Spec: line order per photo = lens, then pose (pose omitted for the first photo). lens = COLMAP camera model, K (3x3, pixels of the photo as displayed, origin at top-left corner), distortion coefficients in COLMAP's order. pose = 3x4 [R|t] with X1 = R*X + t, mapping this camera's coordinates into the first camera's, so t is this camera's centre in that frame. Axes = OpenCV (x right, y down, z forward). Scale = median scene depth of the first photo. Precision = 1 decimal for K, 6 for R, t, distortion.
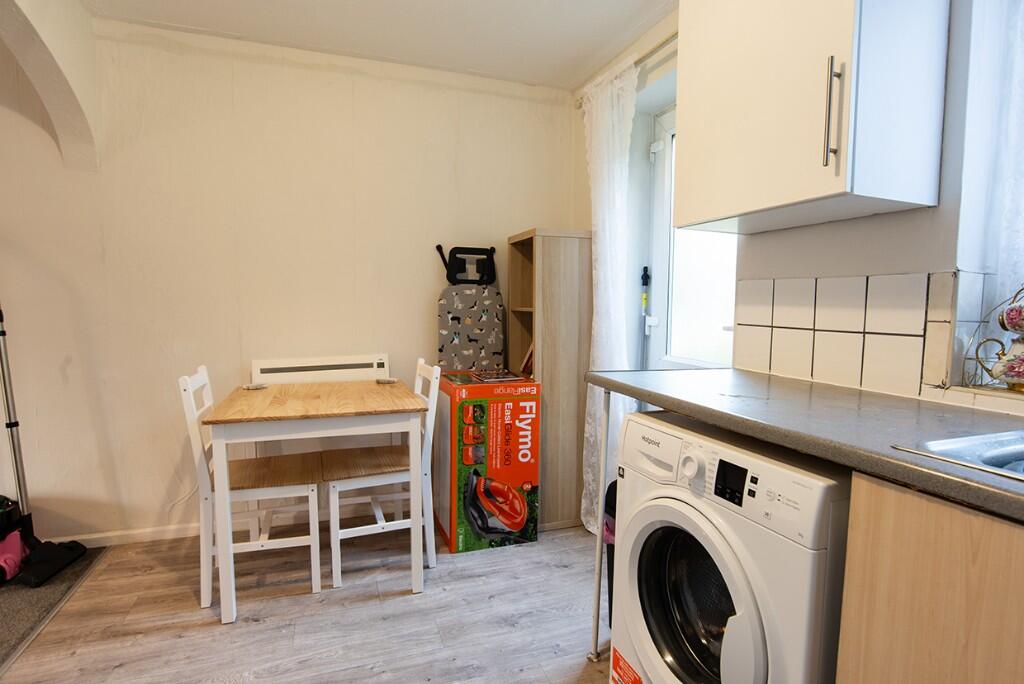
lens RADIAL K [[525.5, 0, 506.2], [0, 525.5, 344.4], [0, 0, 1]] dist [-0.060028, 0.028943]
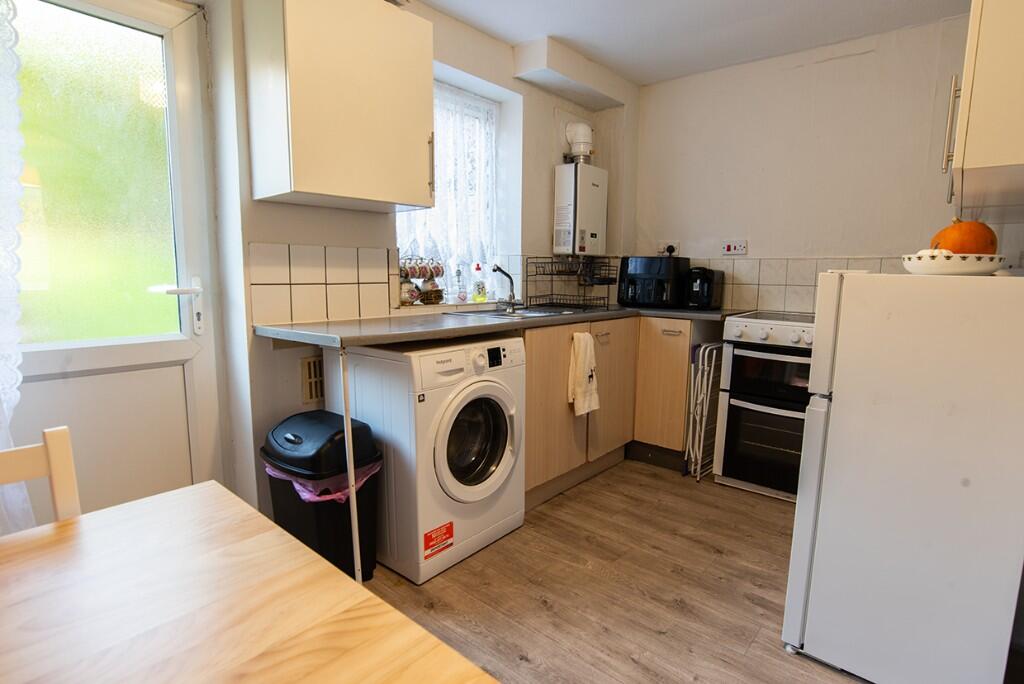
lens RADIAL K [[525.5, 0, 506.2], [0, 525.5, 344.4], [0, 0, 1]] dist [-0.060028, 0.028943]
pose [[-0.485735, -0.129586, 0.864447, -1.073662], [0.059309, 0.981785, 0.180501, -0.114631], [-0.872092, 0.138945, -0.469202, 1.550070]]
